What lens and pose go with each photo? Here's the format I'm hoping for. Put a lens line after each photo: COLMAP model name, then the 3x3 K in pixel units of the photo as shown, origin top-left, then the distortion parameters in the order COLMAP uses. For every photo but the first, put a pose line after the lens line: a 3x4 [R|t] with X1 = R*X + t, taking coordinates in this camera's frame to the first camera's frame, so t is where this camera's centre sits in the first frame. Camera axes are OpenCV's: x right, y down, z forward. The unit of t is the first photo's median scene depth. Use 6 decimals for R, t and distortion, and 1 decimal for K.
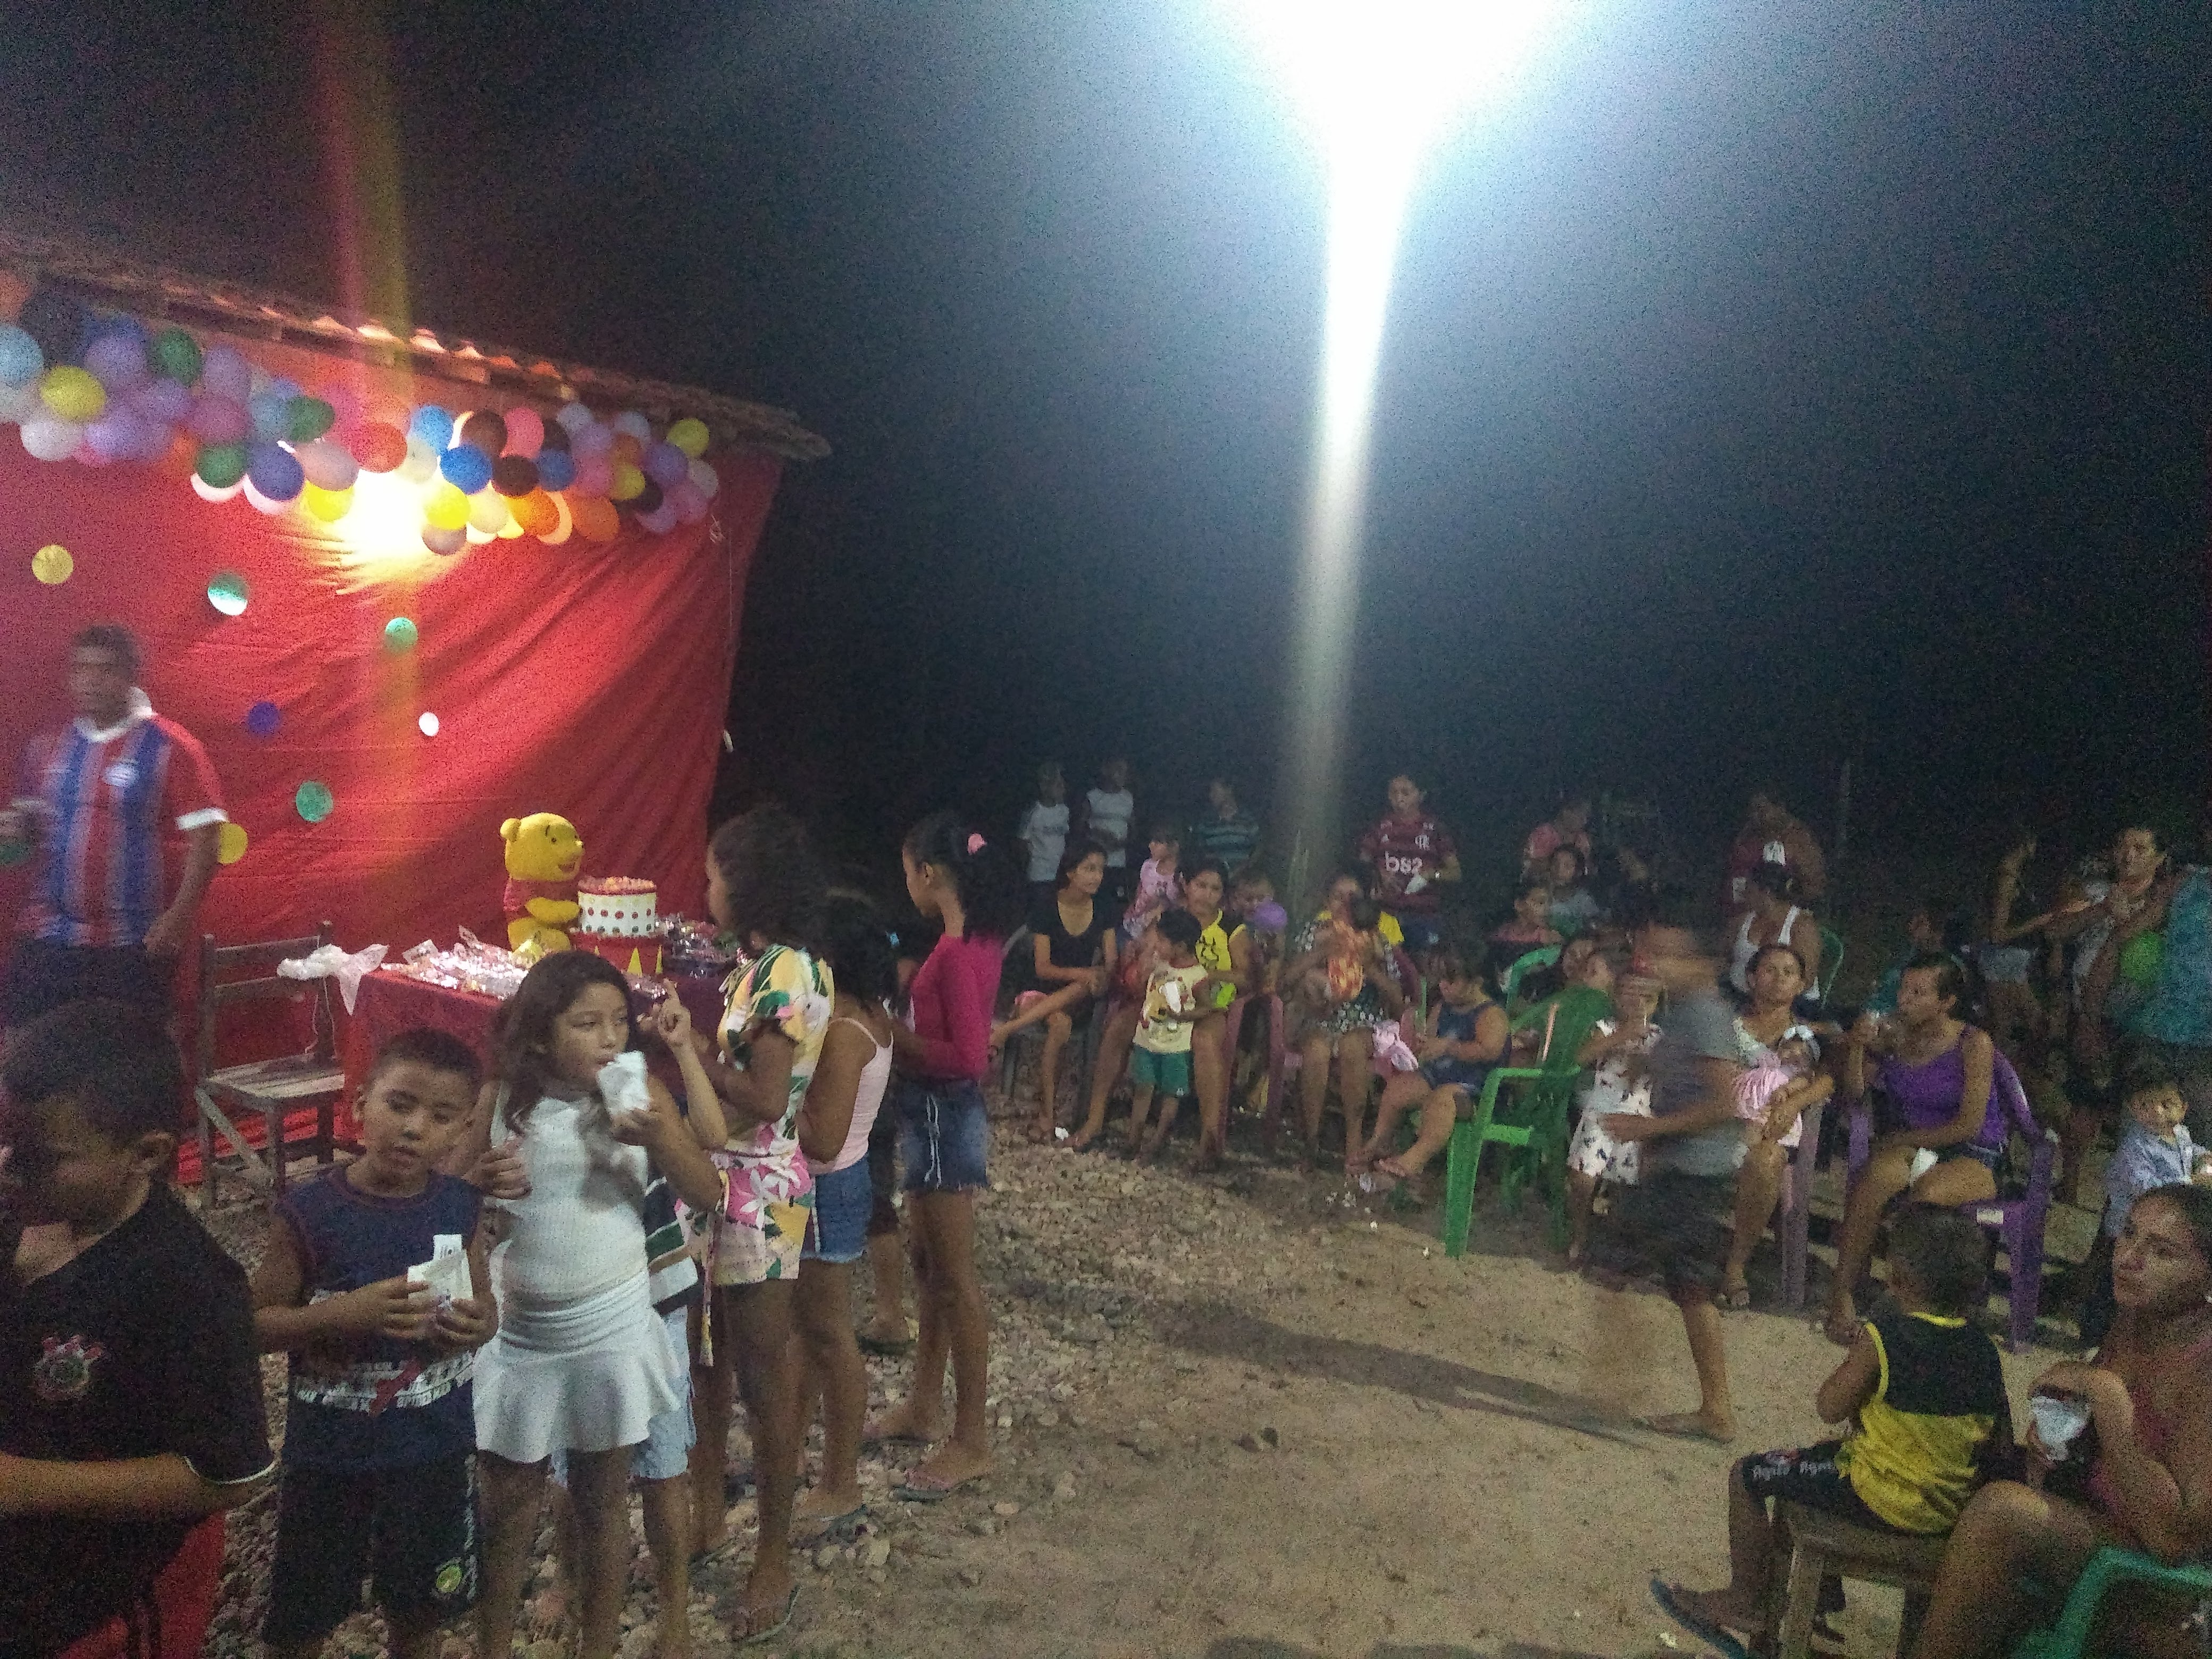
lens RADIAL K [[1718.7, 0, 1108.3], [0, 1718.7, 829.8], [0, 0, 1]] dist [-0.001739, -0.001130]
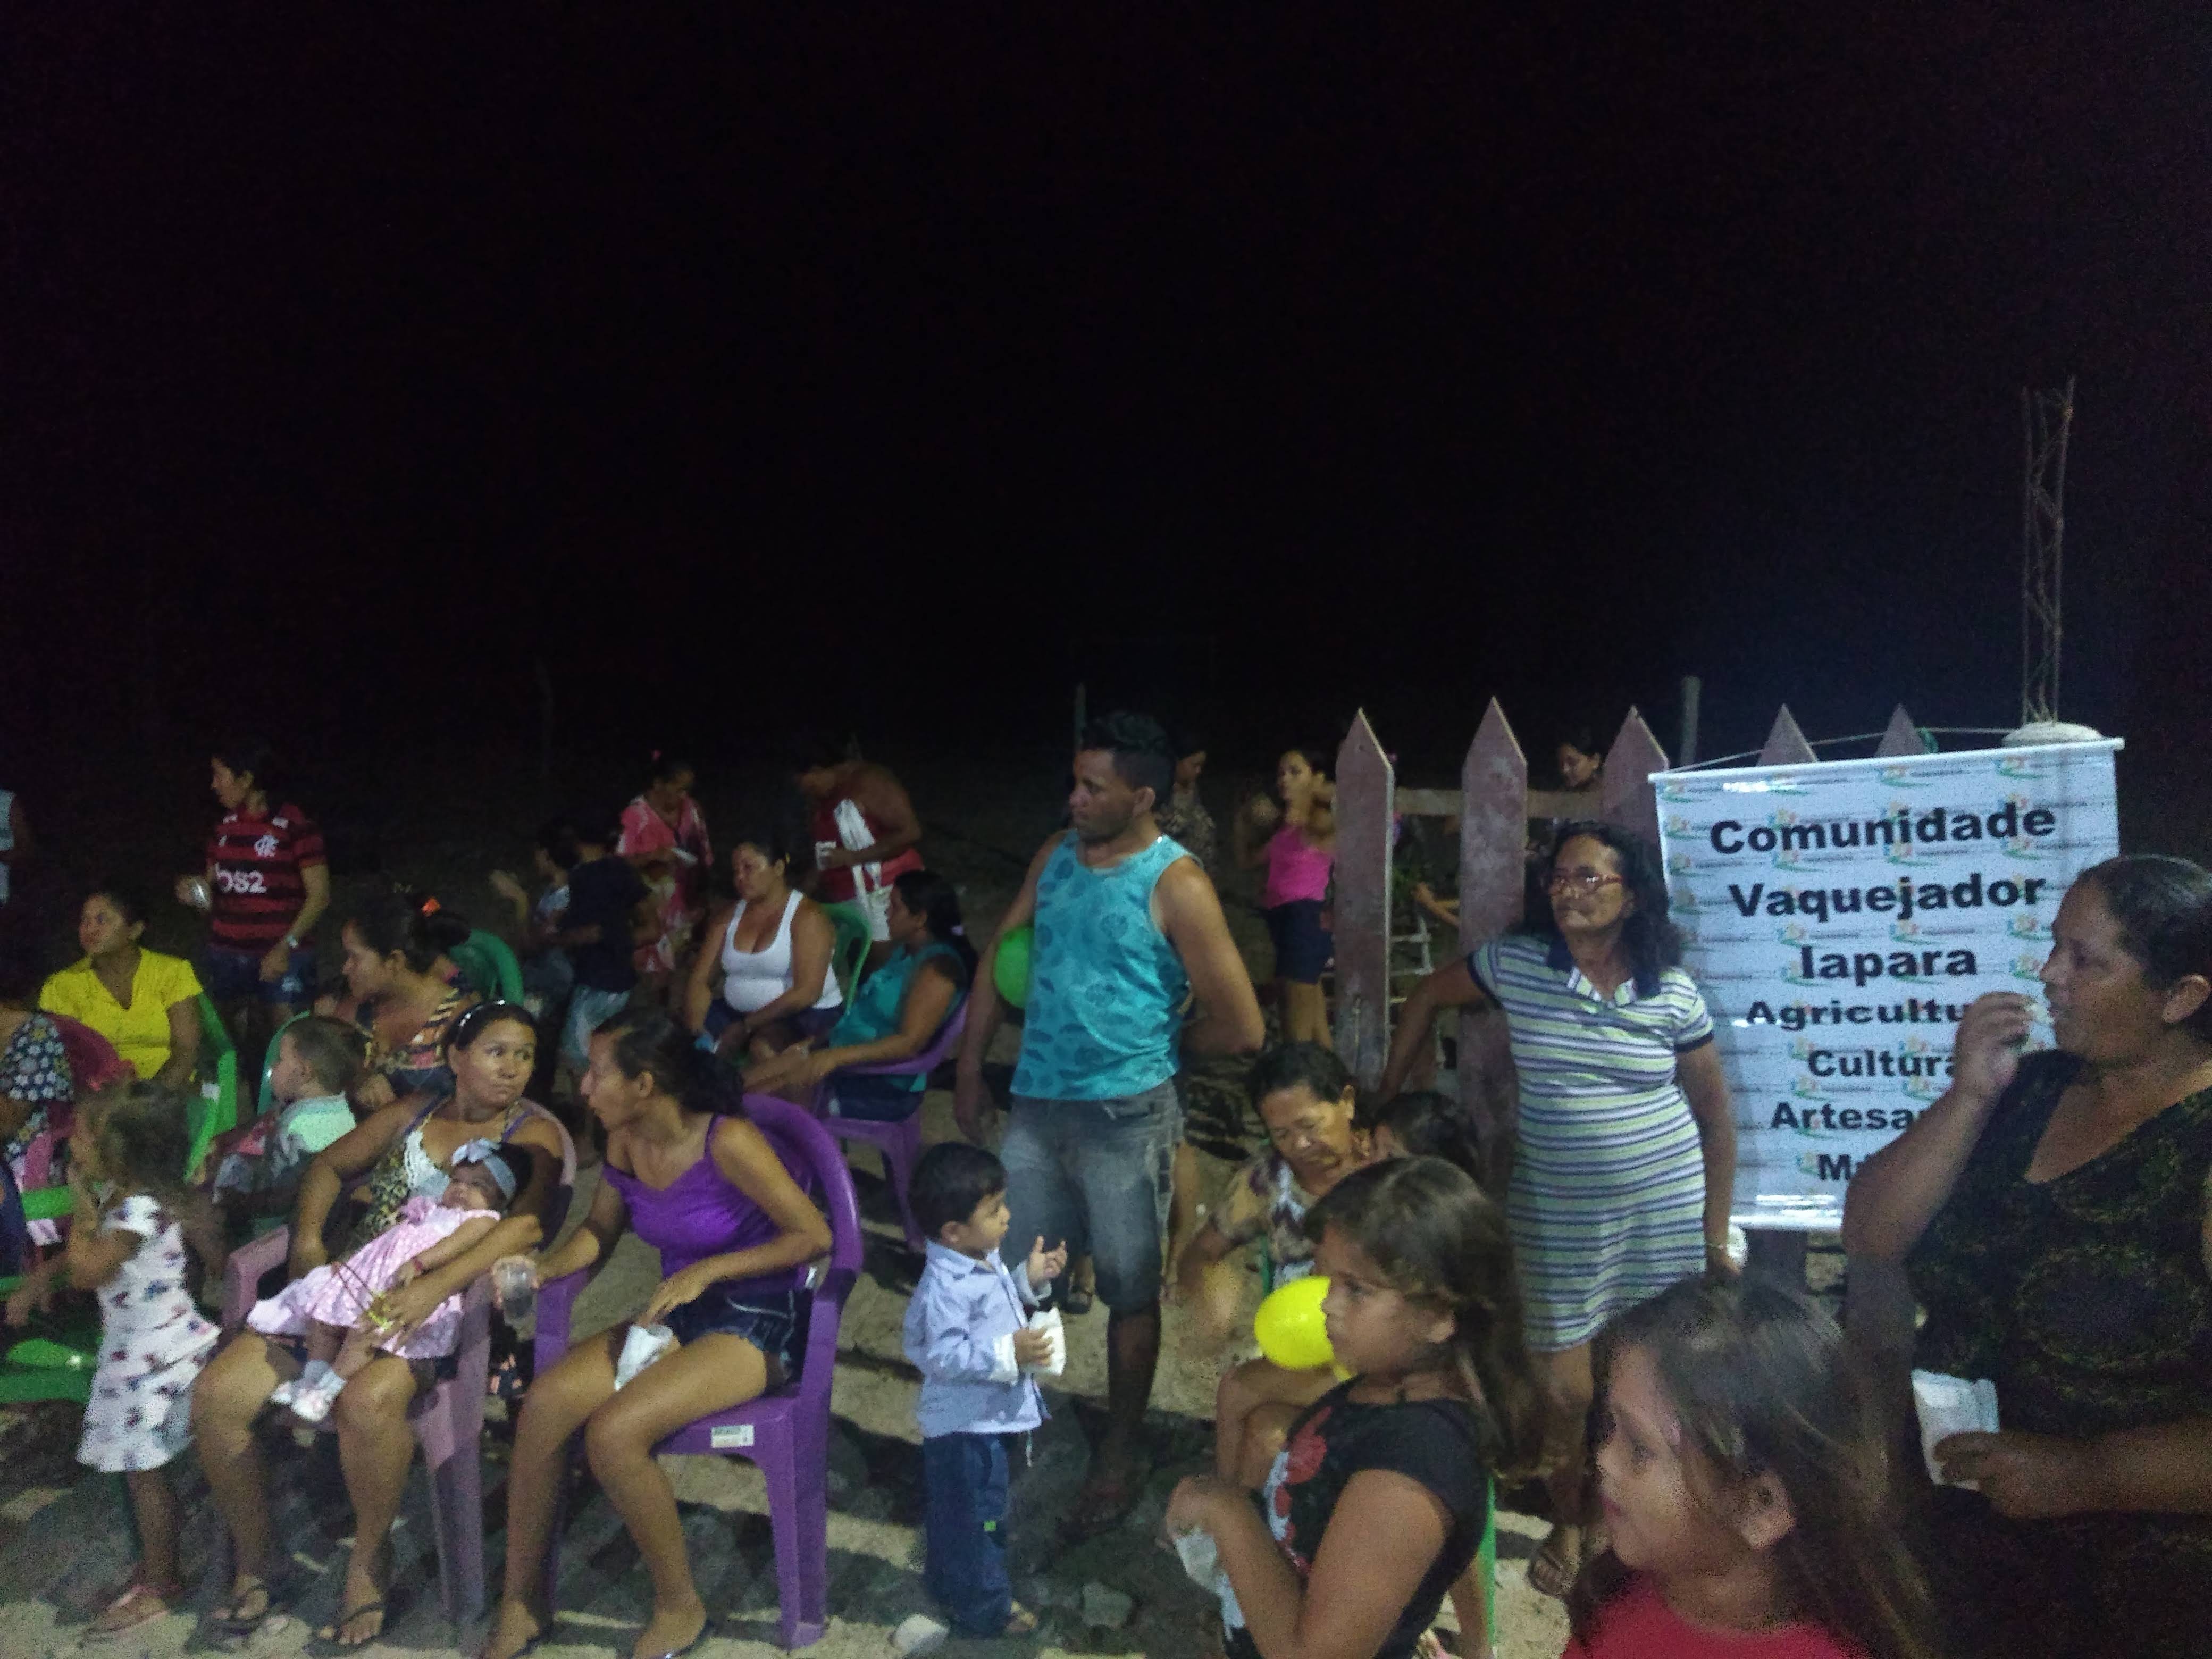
lens RADIAL K [[1718.7, 0, 1103.8], [0, 1718.7, 829.4], [0, 0, 1]] dist [-0.001739, -0.001130]
pose [[0.942024, -0.082114, 0.325343, 0.435338], [0.073449, 0.996542, 0.038851, -0.003242], [-0.327408, -0.012702, 0.944798, 0.362454]]
